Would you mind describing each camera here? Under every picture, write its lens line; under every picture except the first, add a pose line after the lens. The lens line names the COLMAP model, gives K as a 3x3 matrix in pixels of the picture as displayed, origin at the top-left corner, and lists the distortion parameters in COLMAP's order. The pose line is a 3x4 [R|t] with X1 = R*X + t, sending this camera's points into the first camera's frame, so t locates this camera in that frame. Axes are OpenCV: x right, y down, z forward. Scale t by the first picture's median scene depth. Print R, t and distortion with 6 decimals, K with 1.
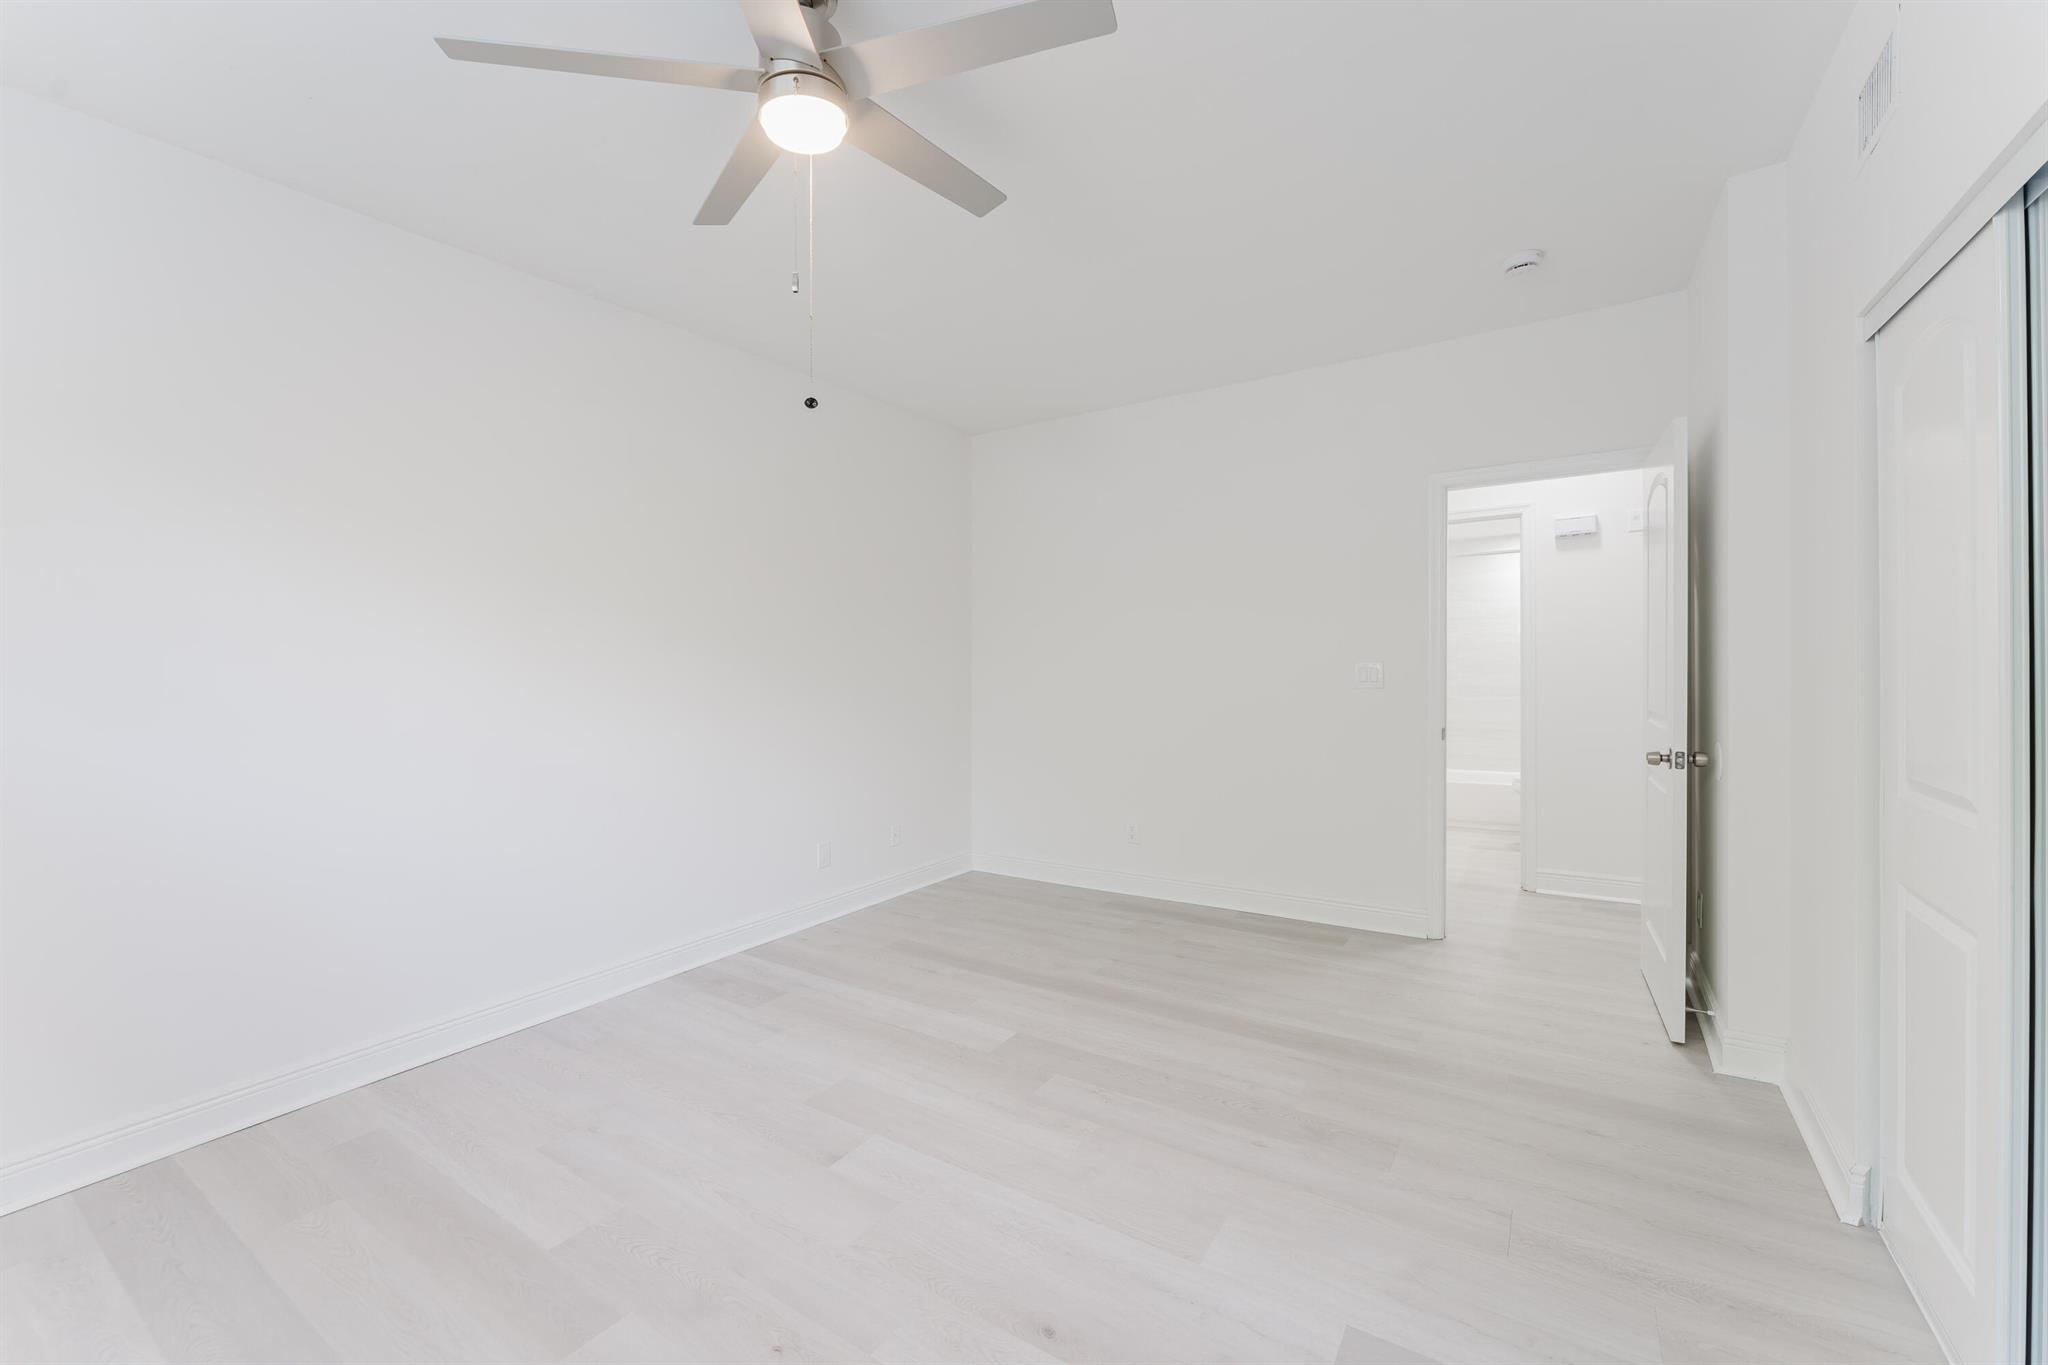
lens RADIAL K [[855.7, 0, 1018.6], [0, 855.7, 678.0], [0, 0, 1]] dist [-0.005719, -0.000444]
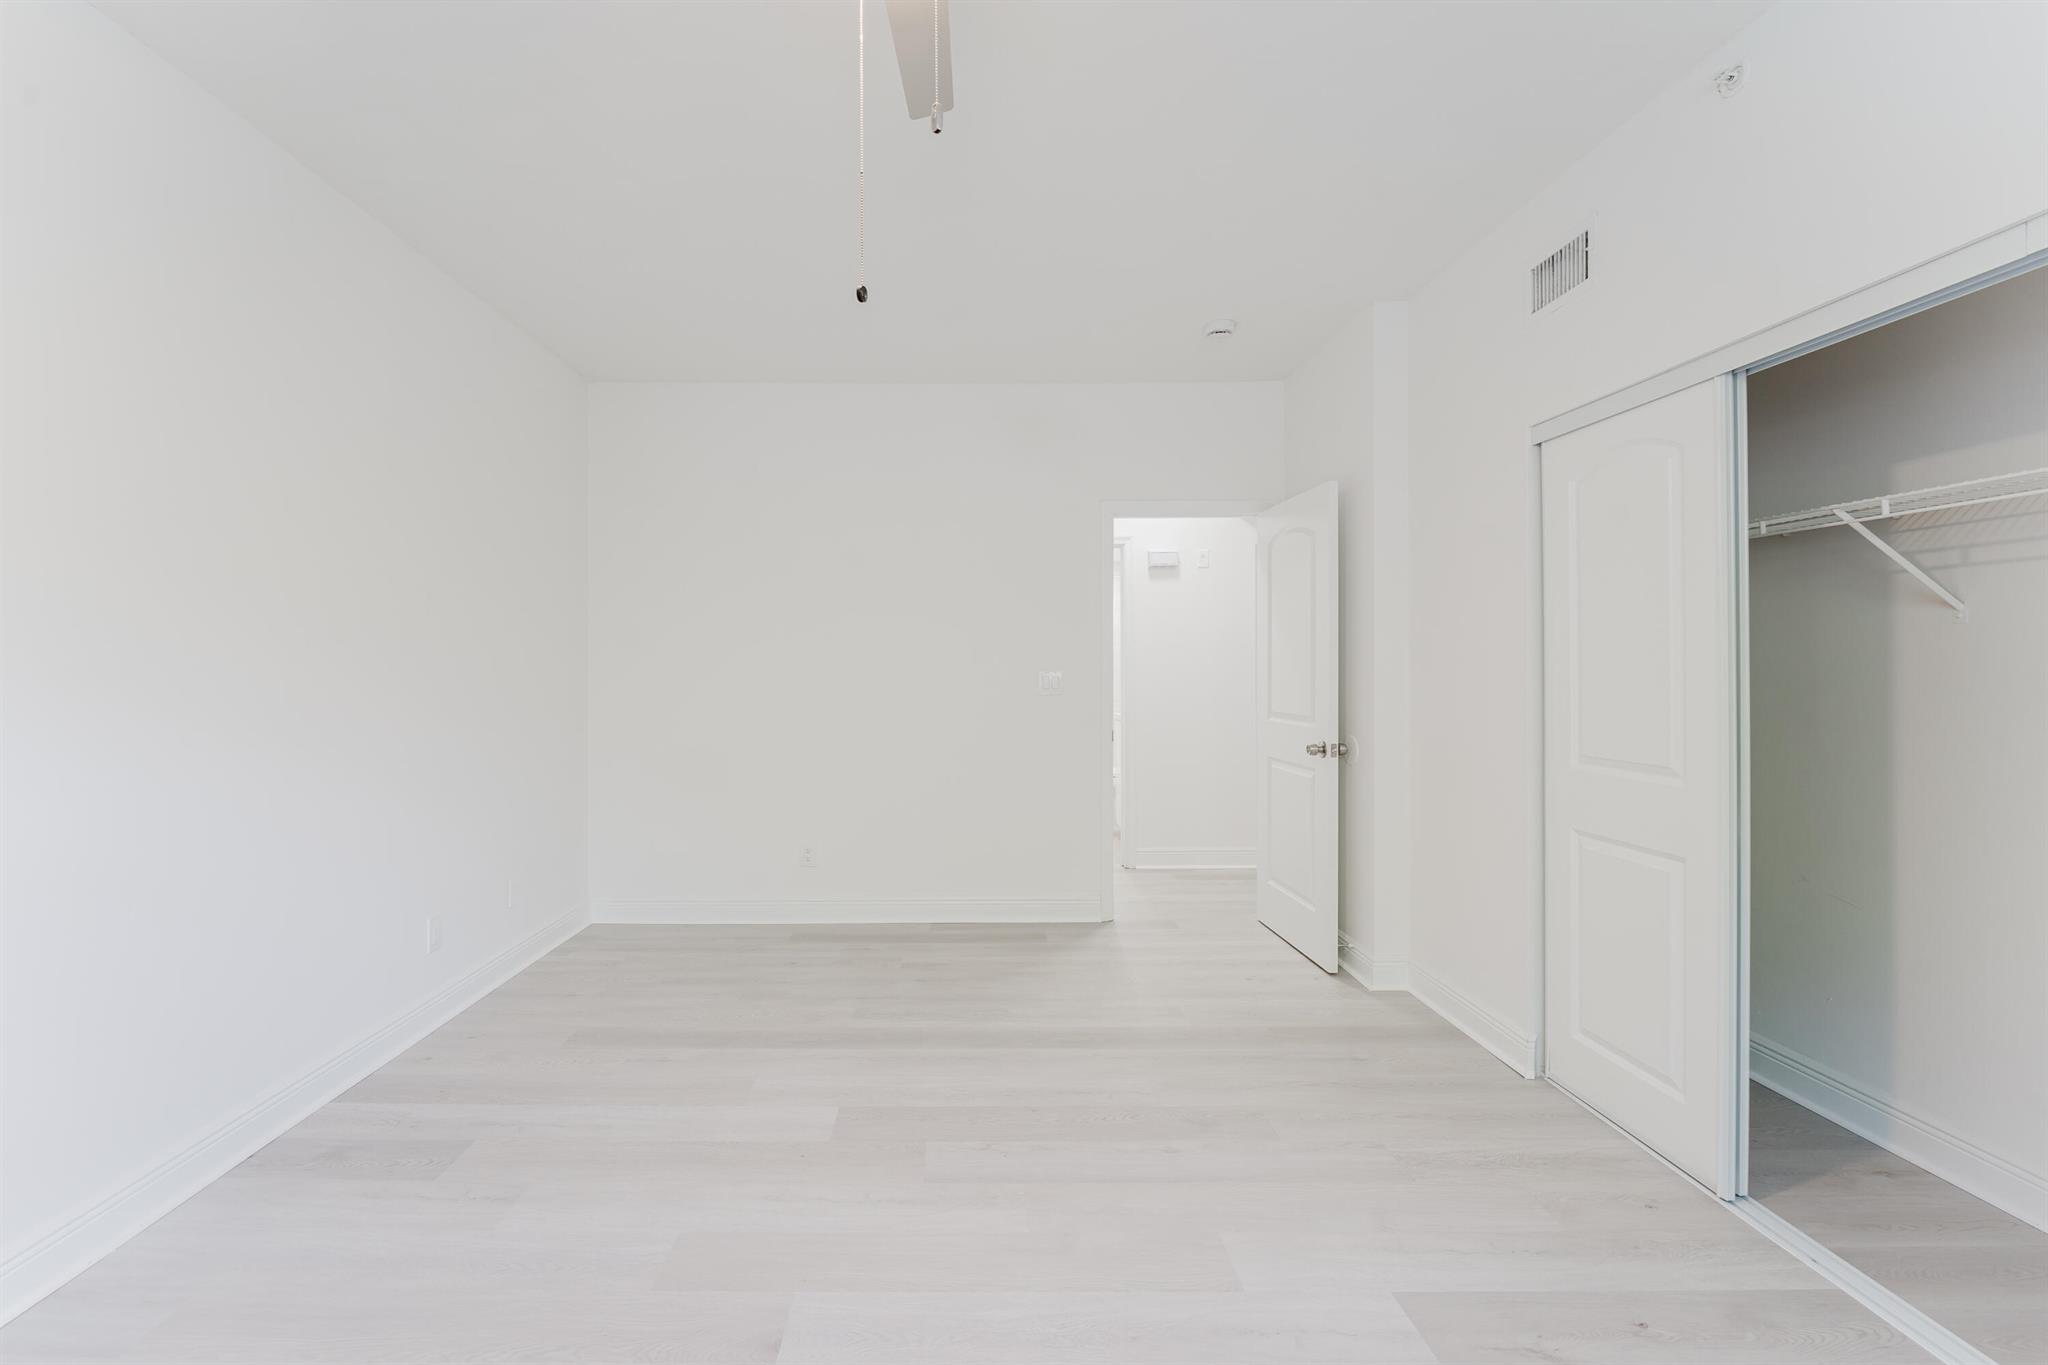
lens RADIAL K [[855.7, 0, 1022.7], [0, 855.7, 688.6], [0, 0, 1]] dist [-0.005719, -0.000444]
pose [[0.826717, 0.000696, 0.562617, -0.243686], [-0.002200, 0.999996, 0.001995, 0.002237], [-0.562613, -0.002887, 0.826715, 0.156807]]
